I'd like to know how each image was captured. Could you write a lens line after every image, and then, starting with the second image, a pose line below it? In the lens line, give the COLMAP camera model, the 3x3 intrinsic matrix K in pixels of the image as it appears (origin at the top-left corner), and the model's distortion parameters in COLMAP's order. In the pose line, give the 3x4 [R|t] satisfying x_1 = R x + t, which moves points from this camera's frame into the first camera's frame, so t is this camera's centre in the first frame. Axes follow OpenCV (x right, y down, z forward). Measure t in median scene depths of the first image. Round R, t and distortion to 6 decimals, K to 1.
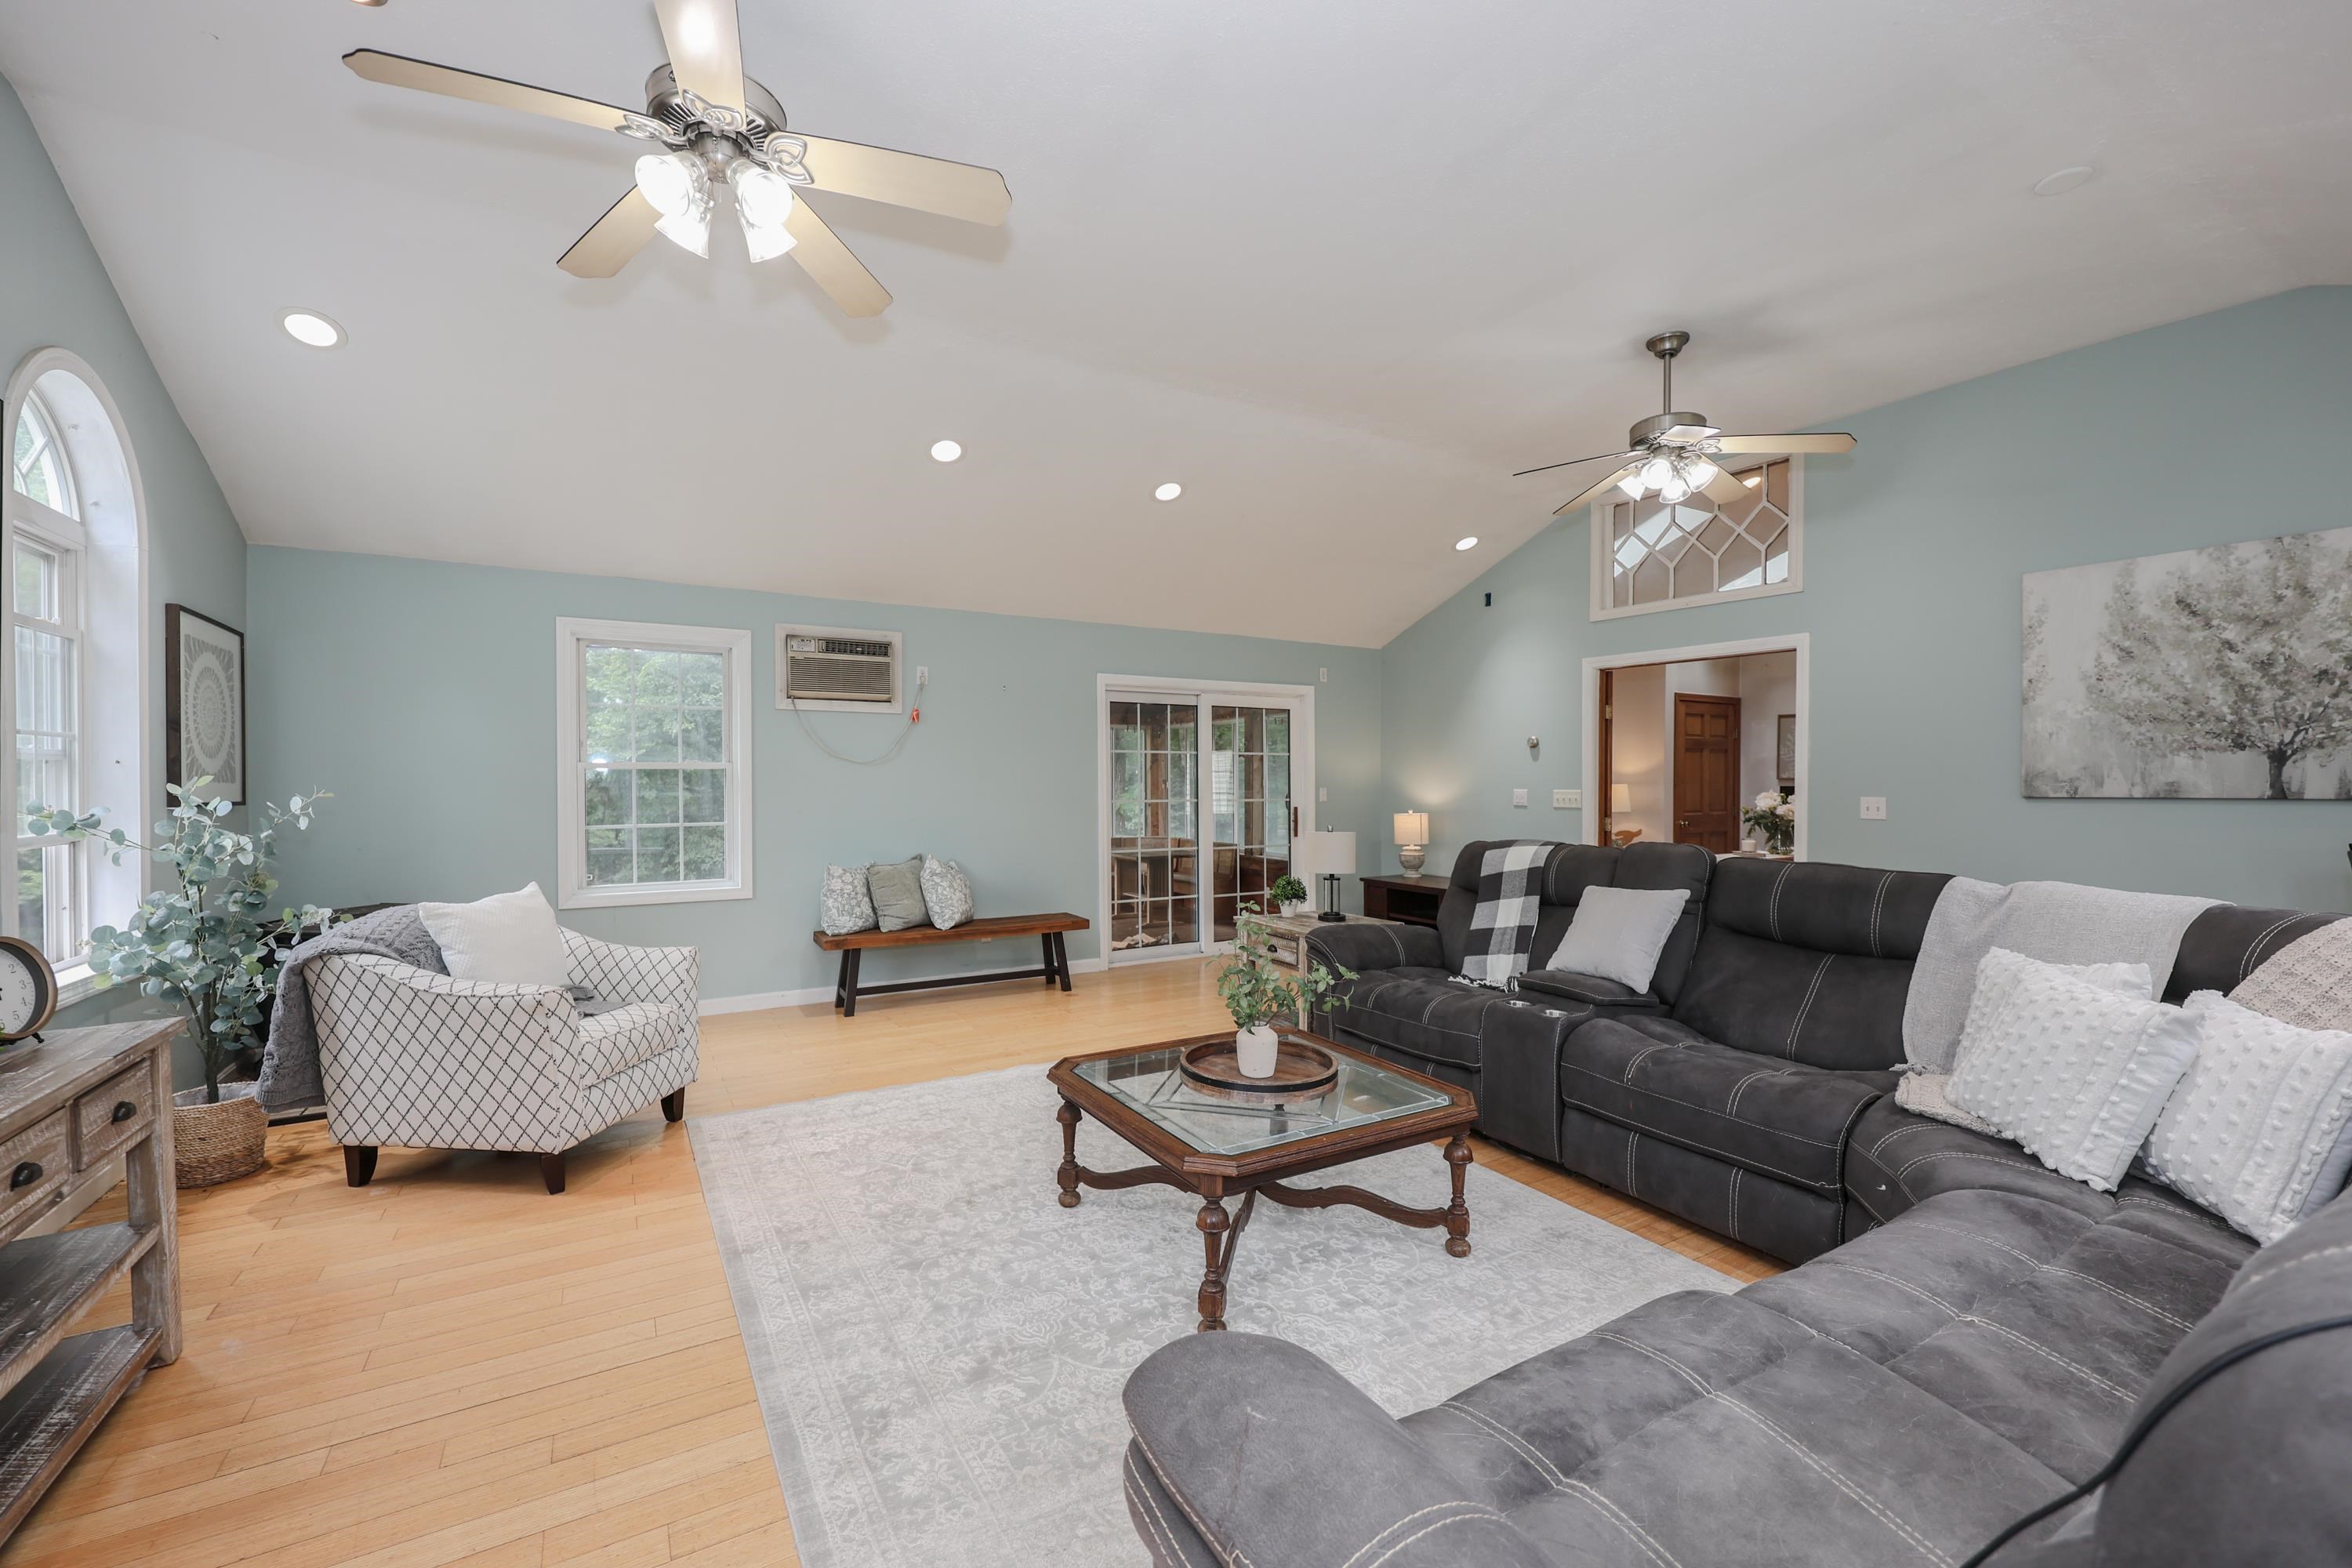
lens RADIAL K [[962.6, 0, 1153.4], [0, 962.6, 788.3], [0, 0, 1]] dist [0.008851, 0.000224]
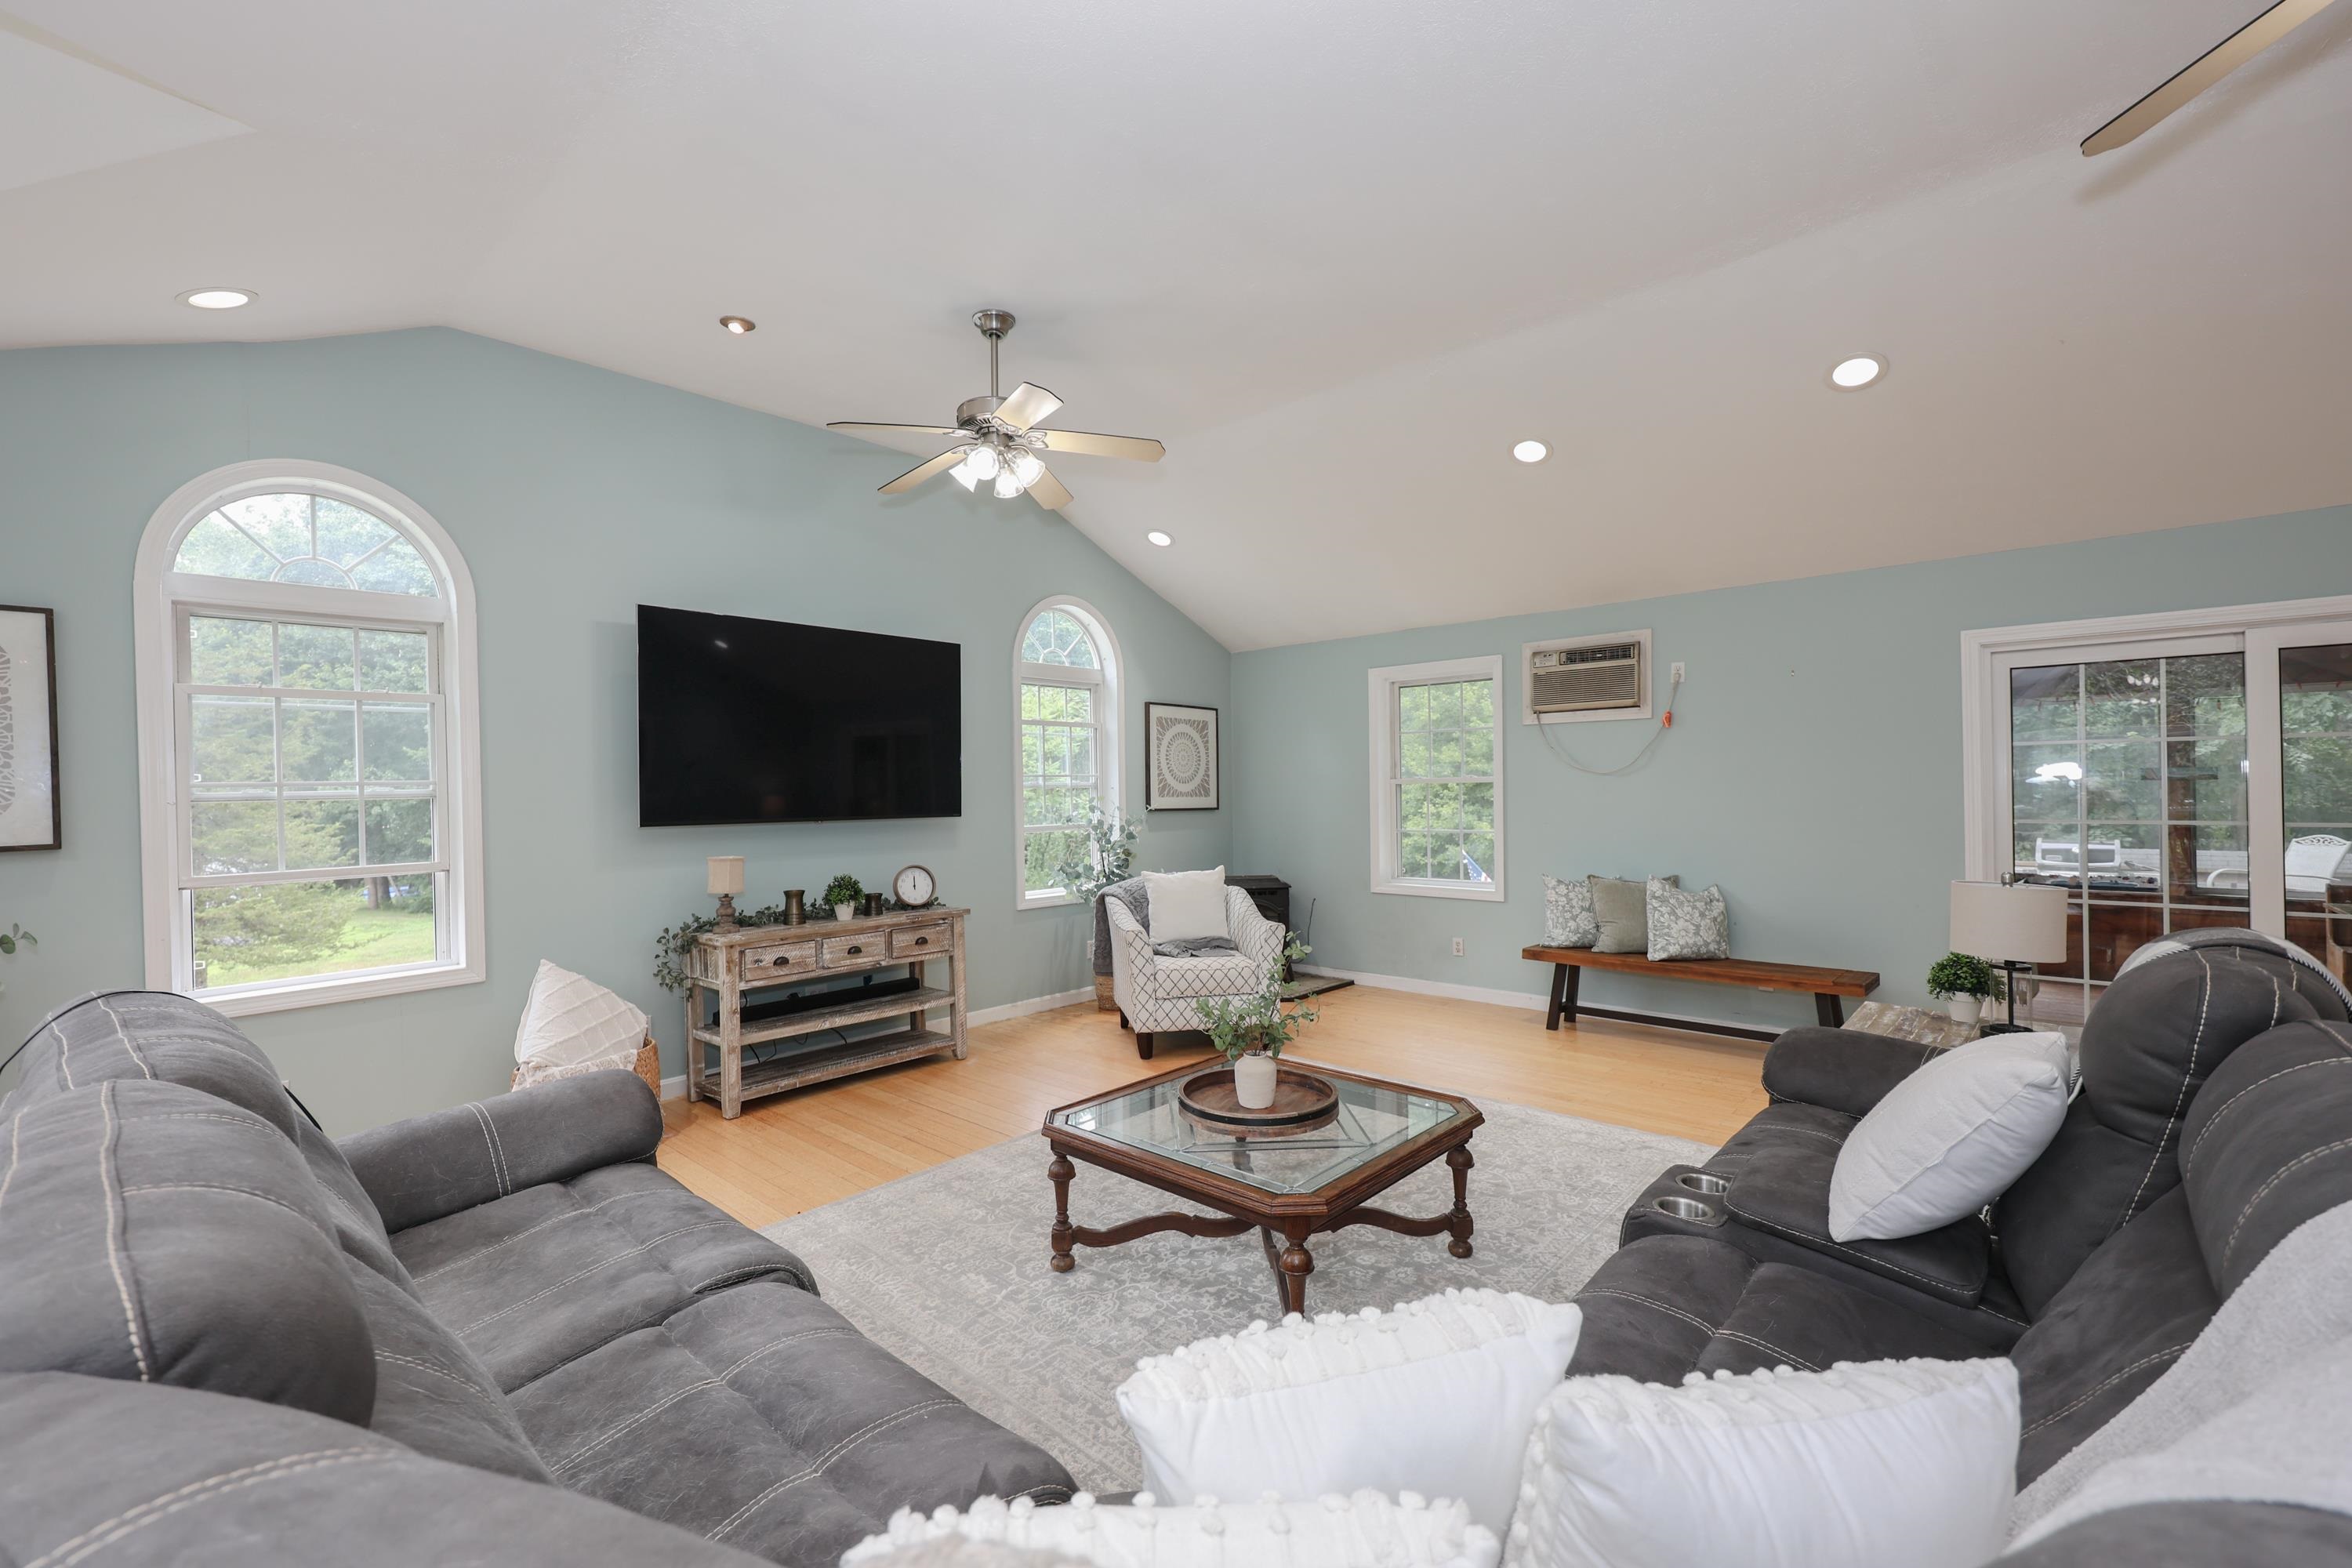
lens RADIAL K [[969.5, 0, 1171.4], [0, 969.5, 790.4], [0, 0, 1]] dist [-0.000217, -0.000034]
pose [[0.301936, -0.008123, -0.953293, 0.686270], [0.002049, 0.999967, -0.007871, -0.004483], [0.953326, 0.000423, 0.301943, 0.429434]]
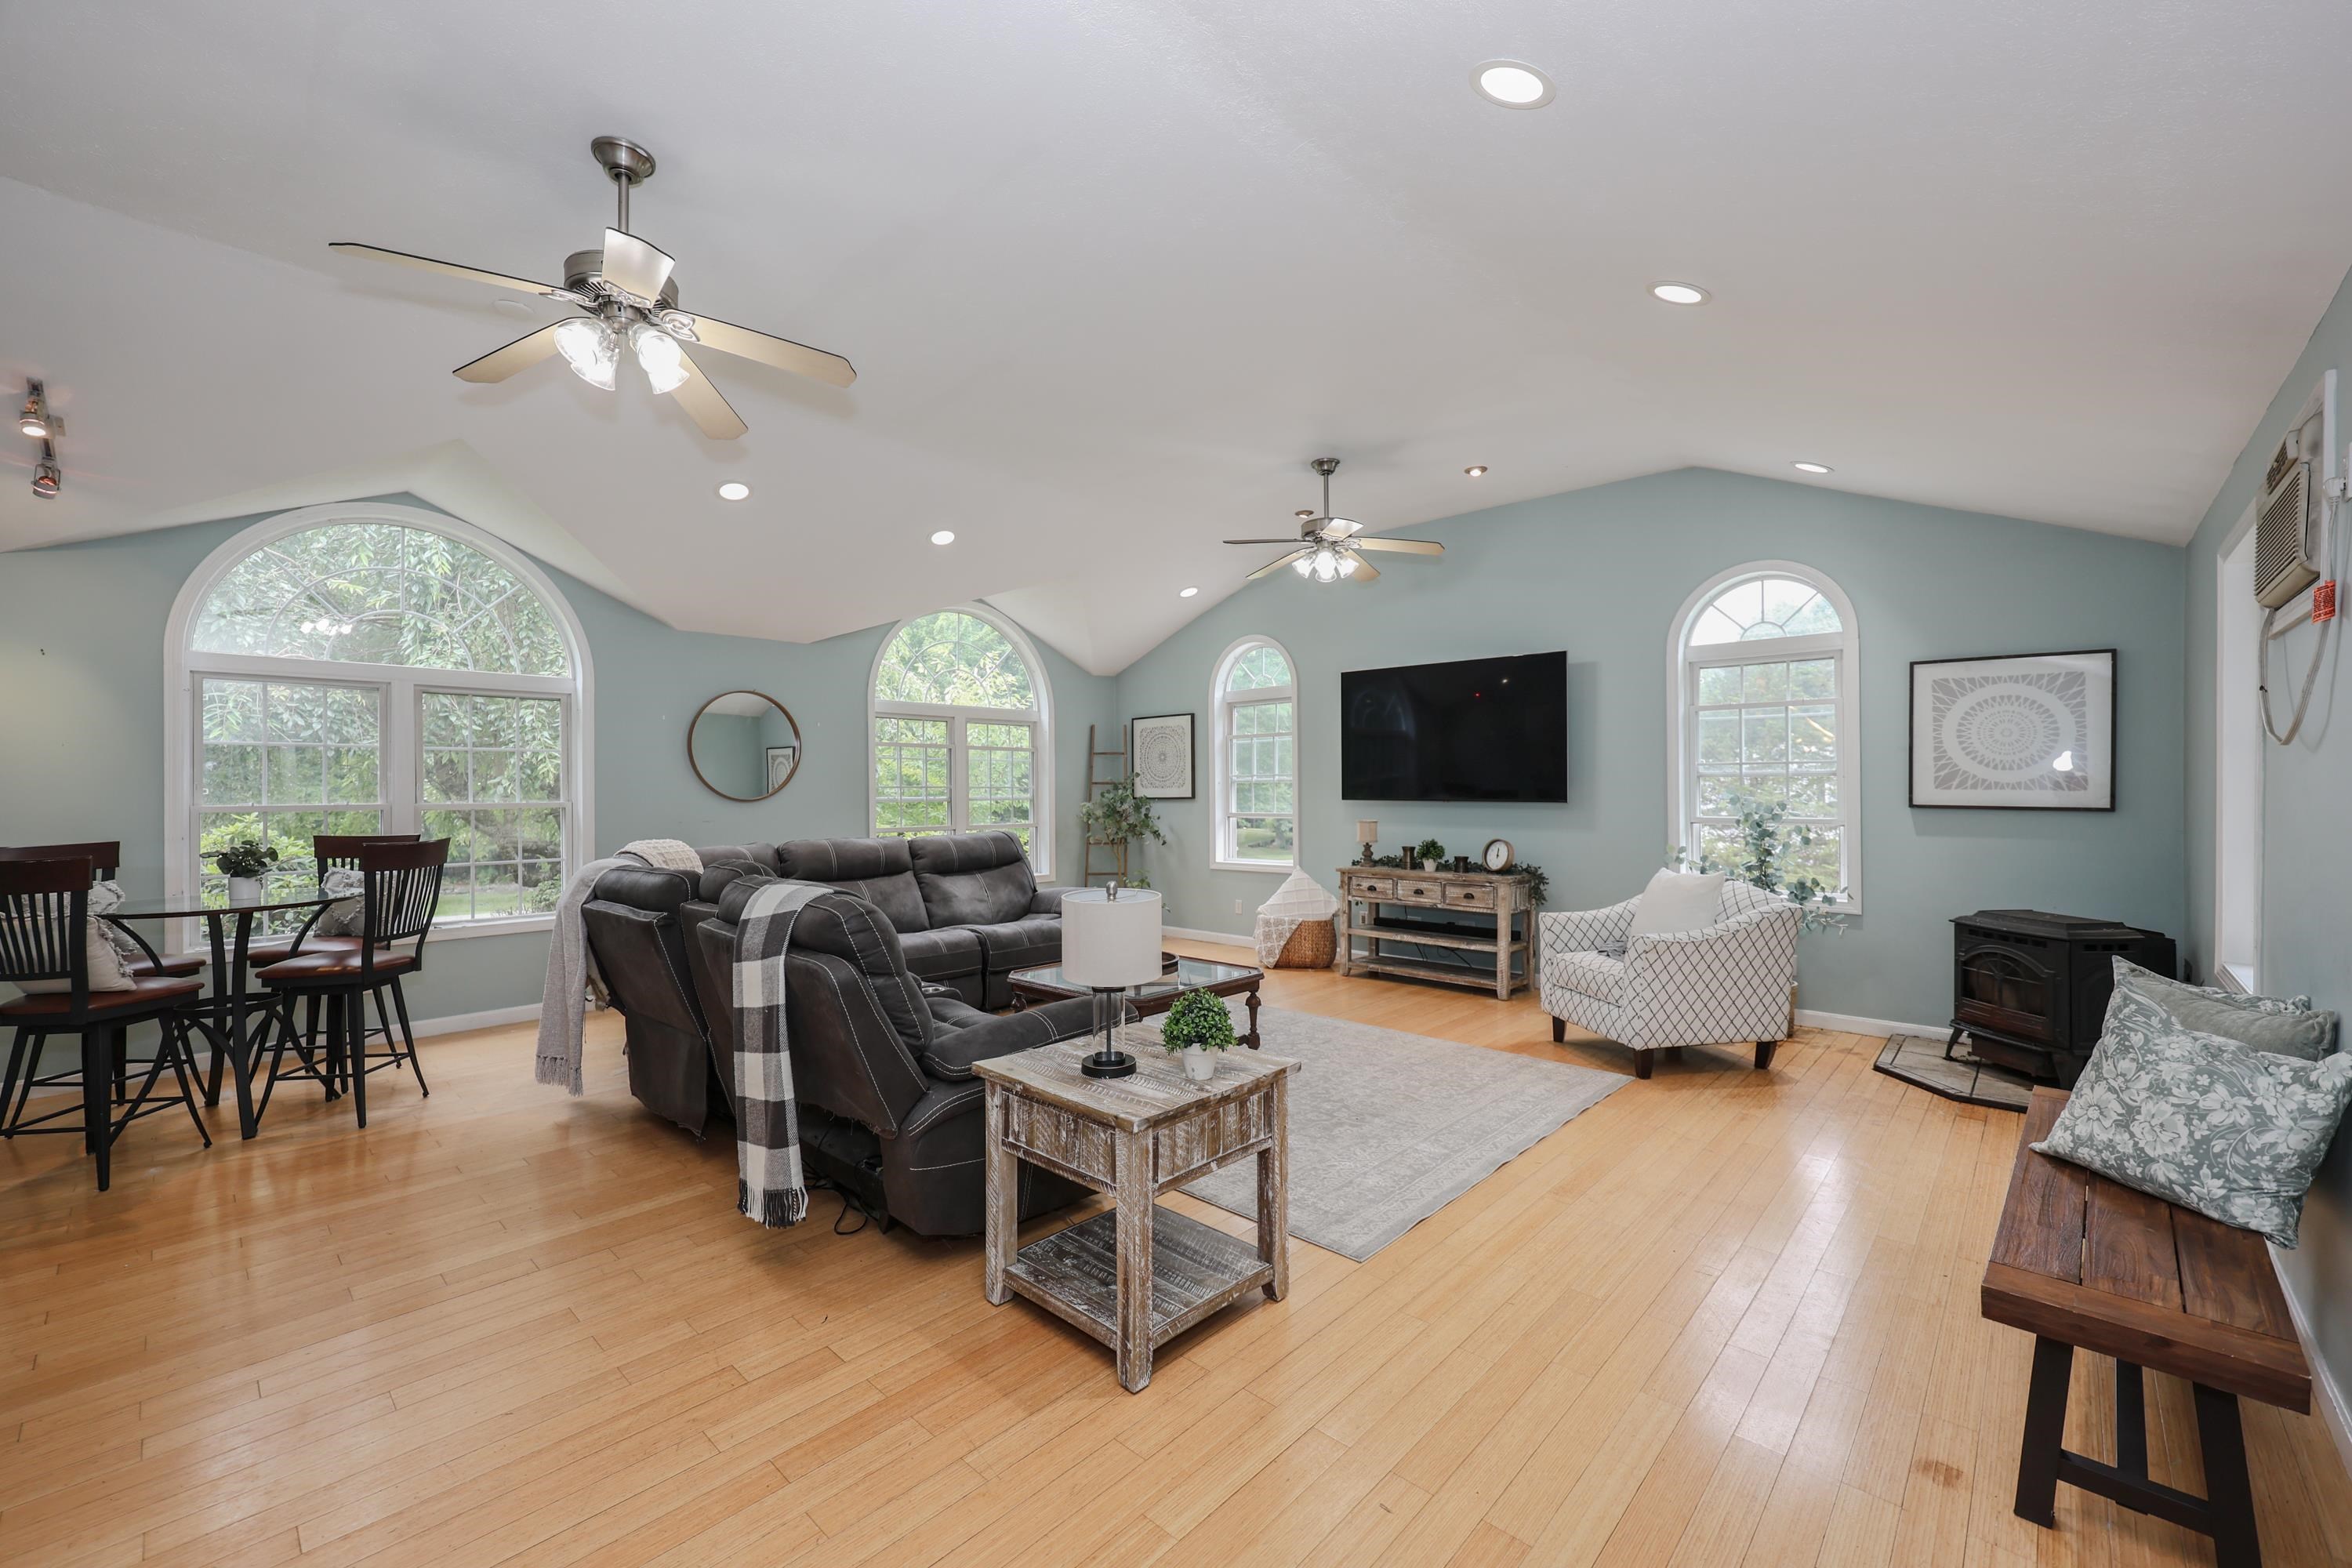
lens RADIAL K [[936.6, 0, 1177.9], [0, 936.6, 795.7], [0, 0, 1]] dist [0.000274, -0.000010]
pose [[-0.953963, 0.005235, -0.299879, 0.355958], [-0.001745, 0.999734, 0.023004, -0.023089], [0.299920, 0.022468, -0.953700, 1.751402]]
